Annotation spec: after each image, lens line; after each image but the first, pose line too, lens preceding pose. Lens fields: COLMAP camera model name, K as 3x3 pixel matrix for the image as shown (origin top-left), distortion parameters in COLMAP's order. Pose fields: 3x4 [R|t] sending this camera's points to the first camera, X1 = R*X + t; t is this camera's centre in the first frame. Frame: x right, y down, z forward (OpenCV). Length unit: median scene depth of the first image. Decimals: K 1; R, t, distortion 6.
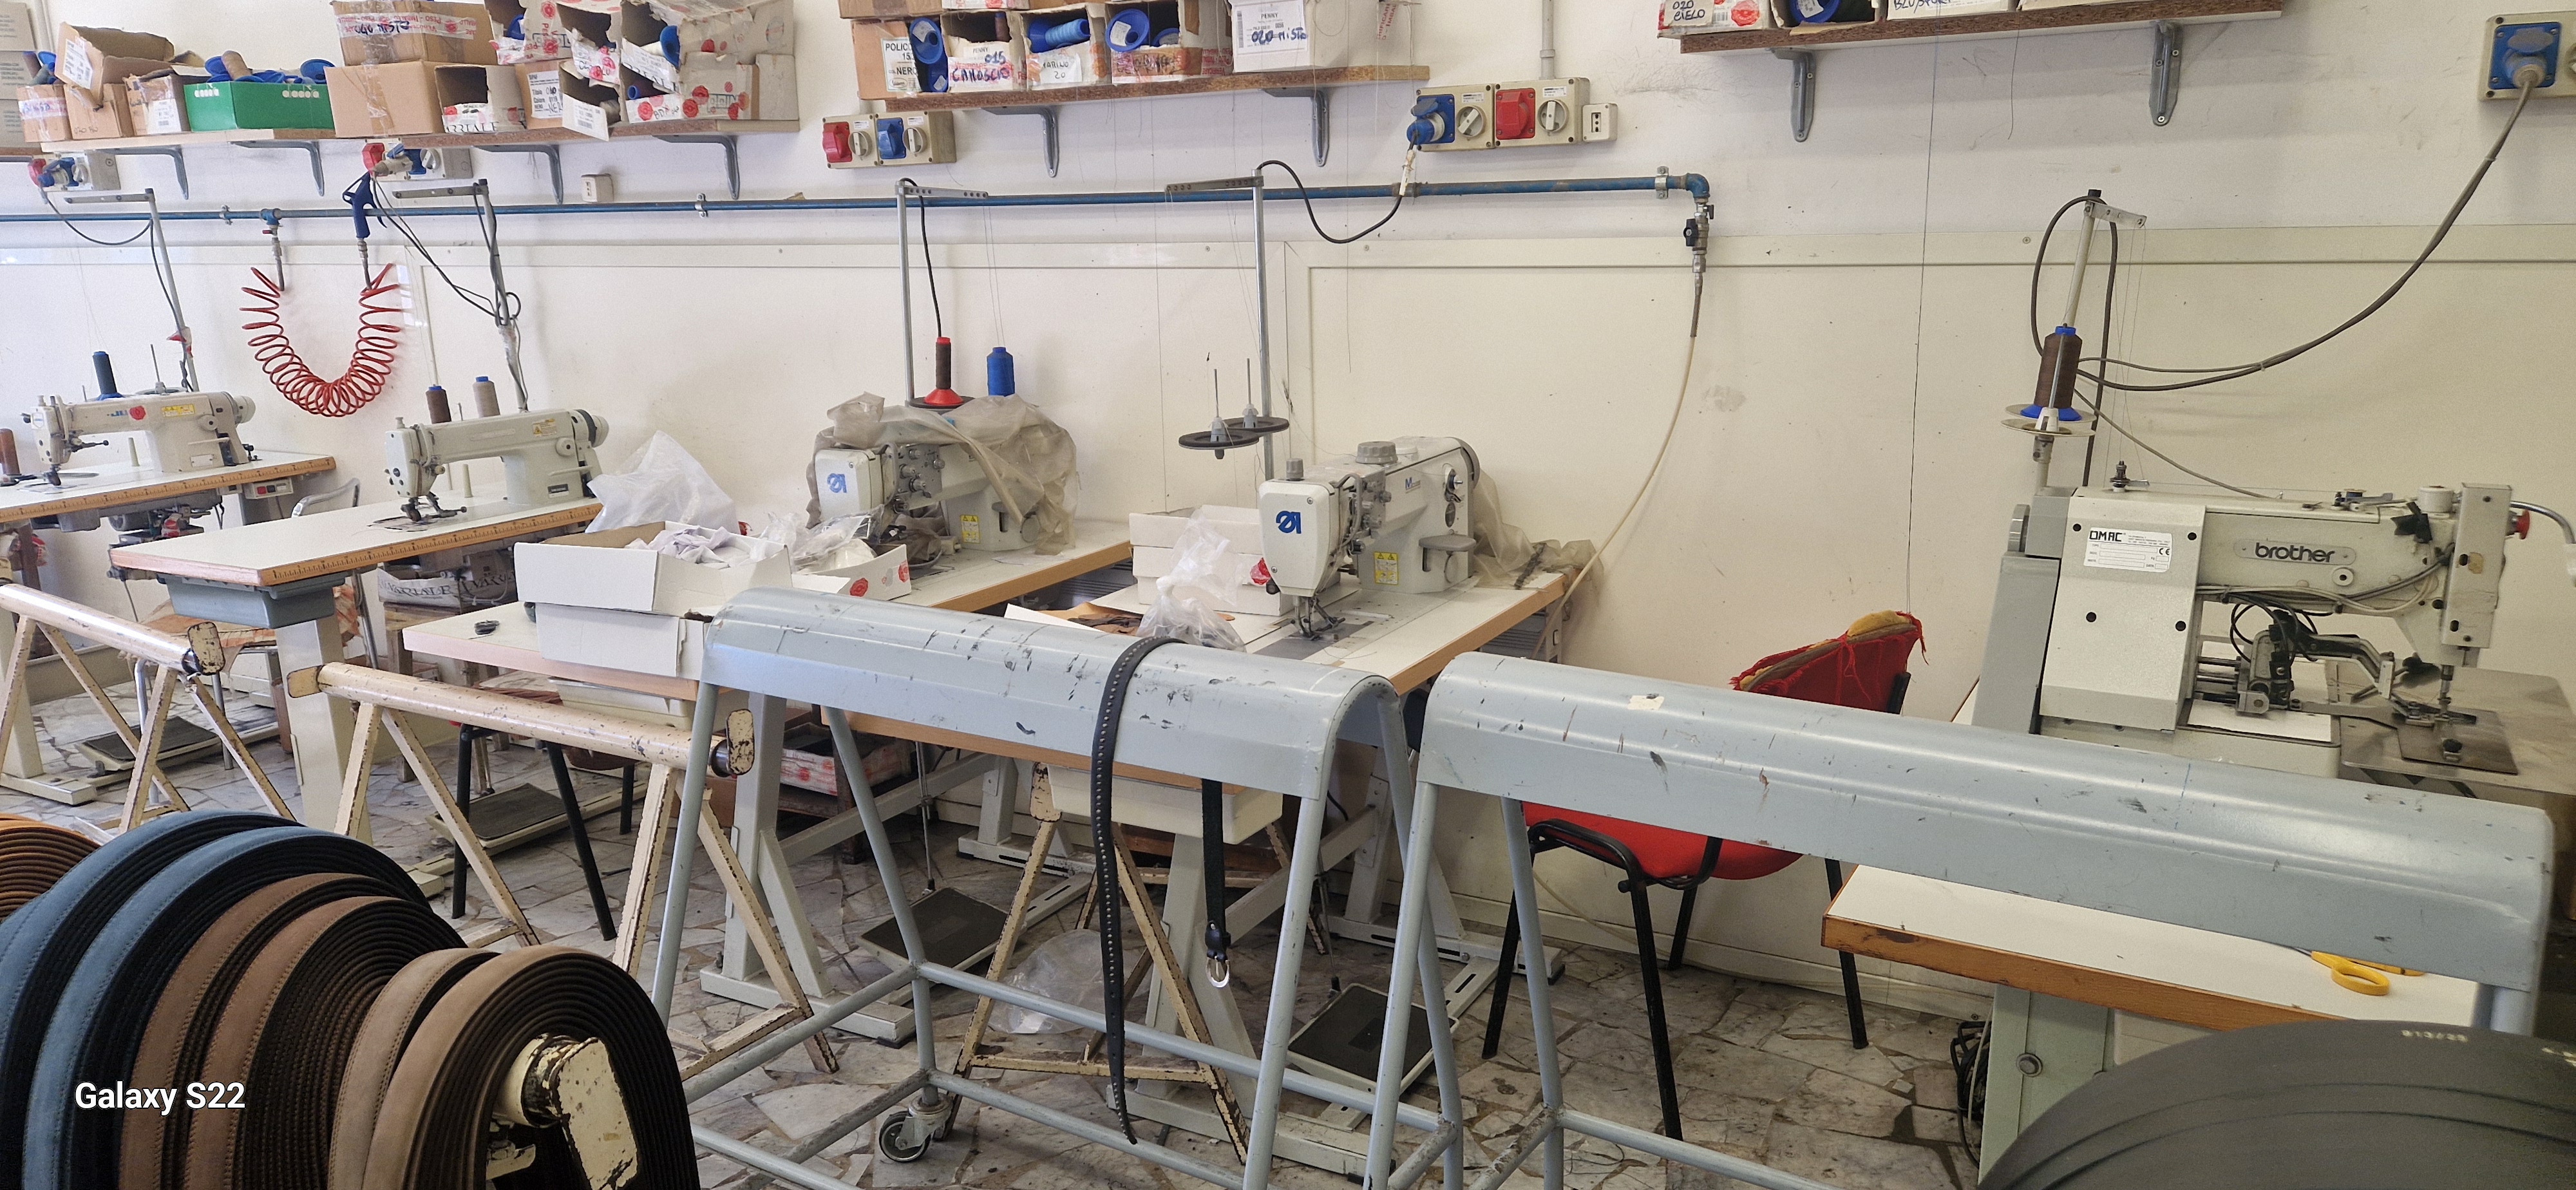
lens RADIAL K [[1725.7, 0, 1280.9], [0, 1725.7, 599.8], [0, 0, 1]] dist [0.081015, -0.063364]
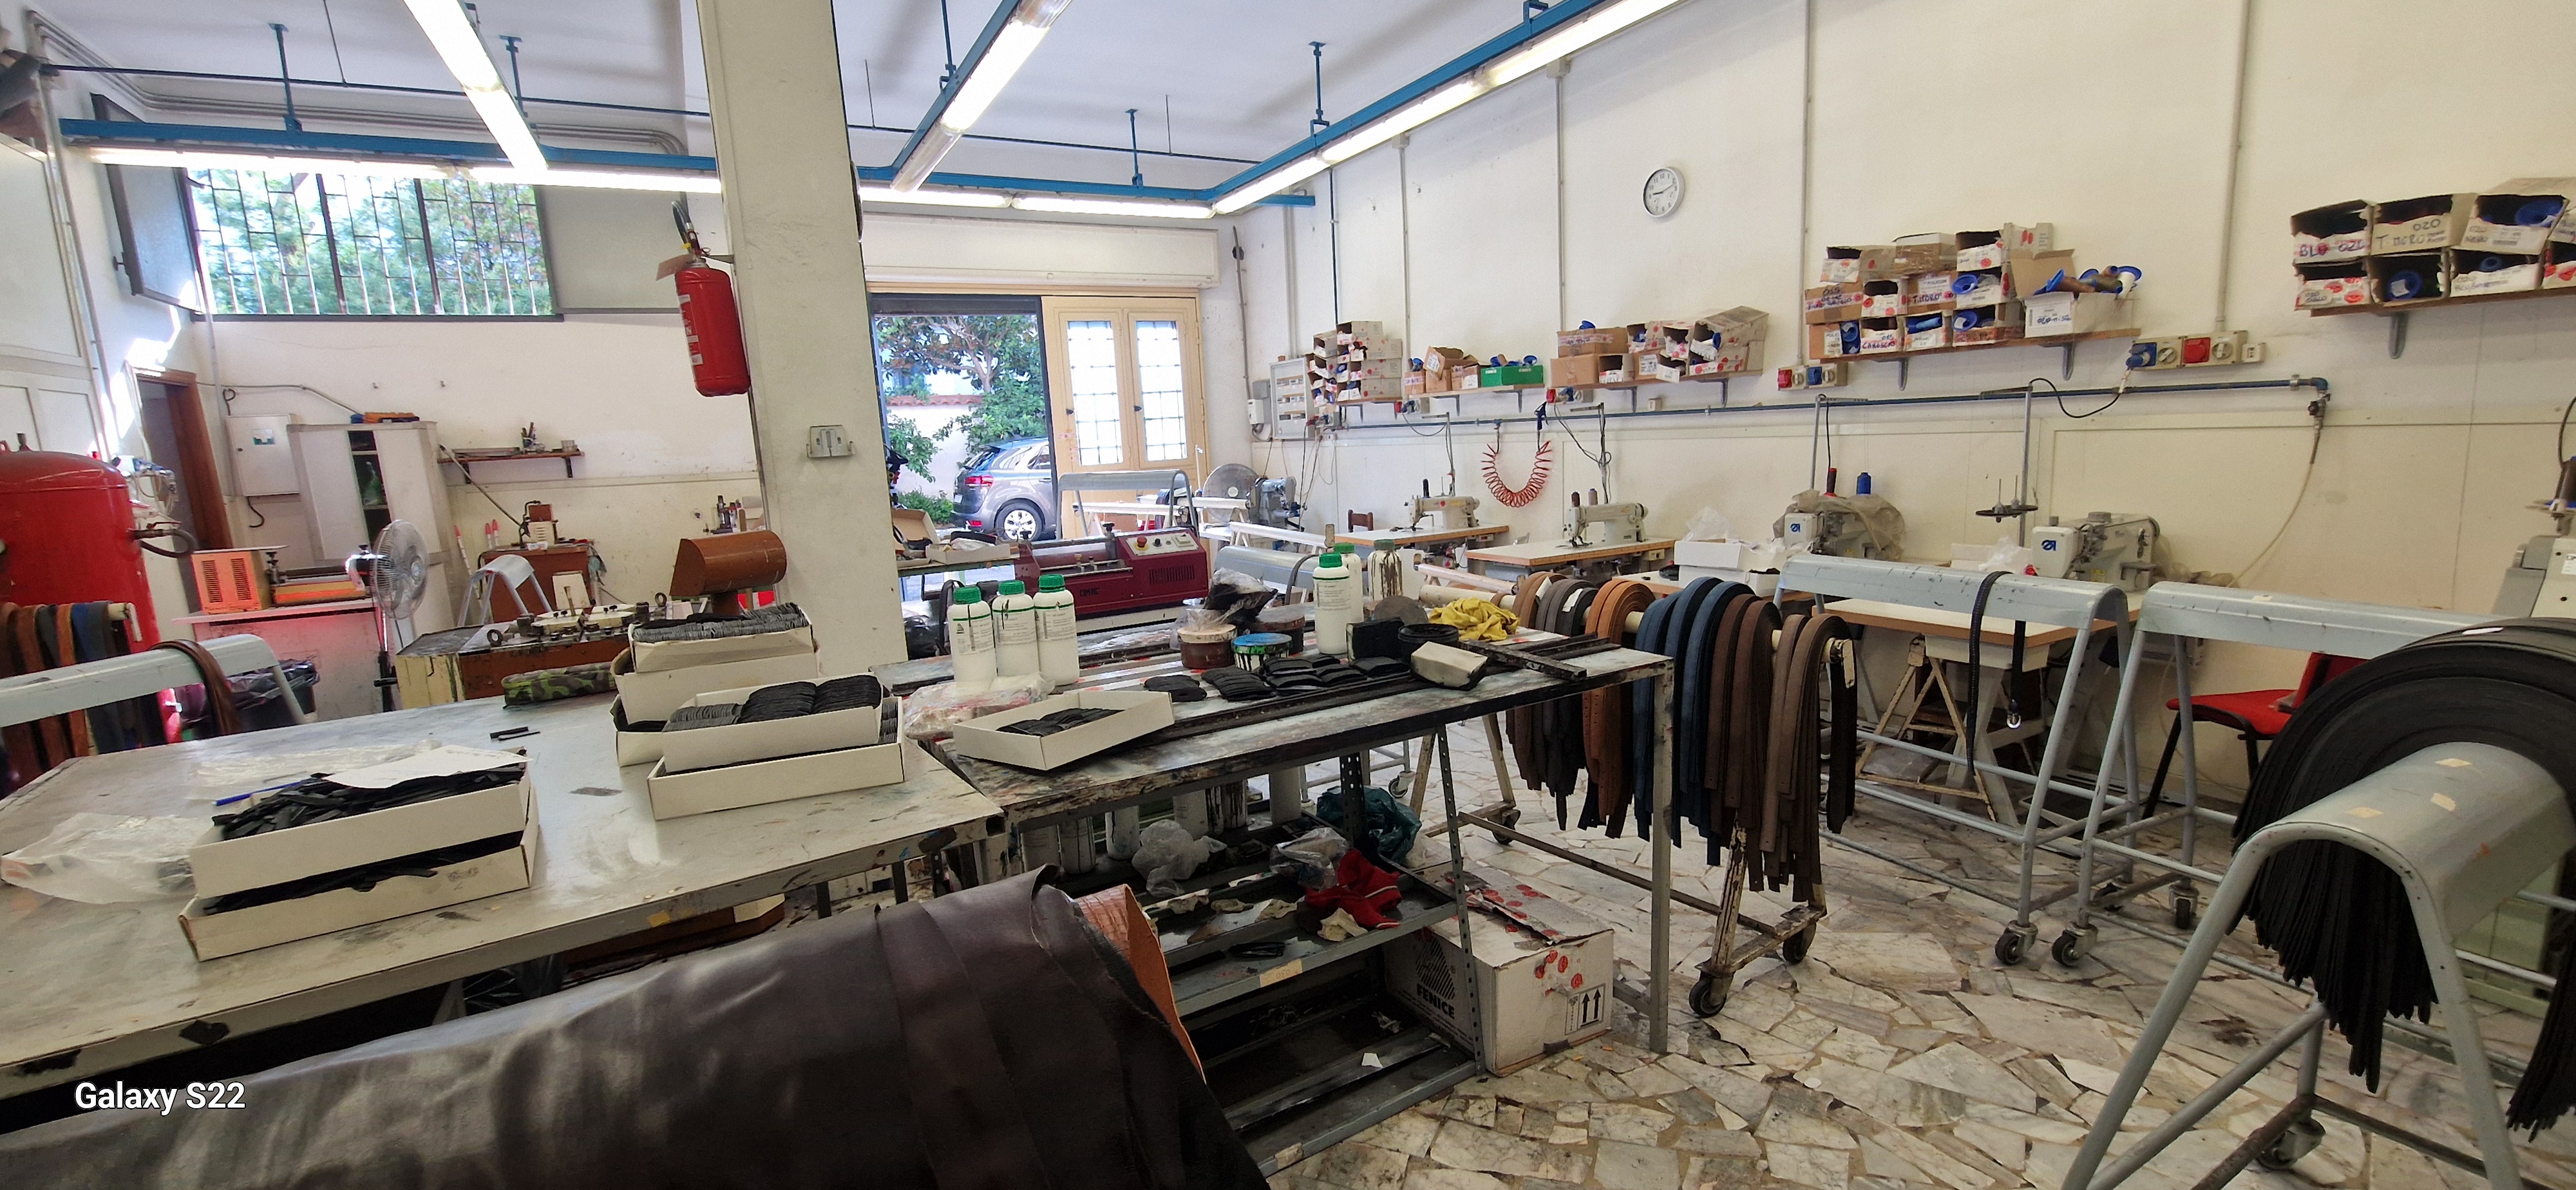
lens RADIAL K [[1045.8, 0, 1294.9], [0, 1045.8, 598.3], [0, 0, 1]] dist [0.000707, -0.003829]
pose [[0.851587, 0.070086, -0.519507, -0.086897], [-0.098217, 0.994804, -0.026792, 0.112282], [0.514930, 0.073840, 0.854046, -0.438895]]
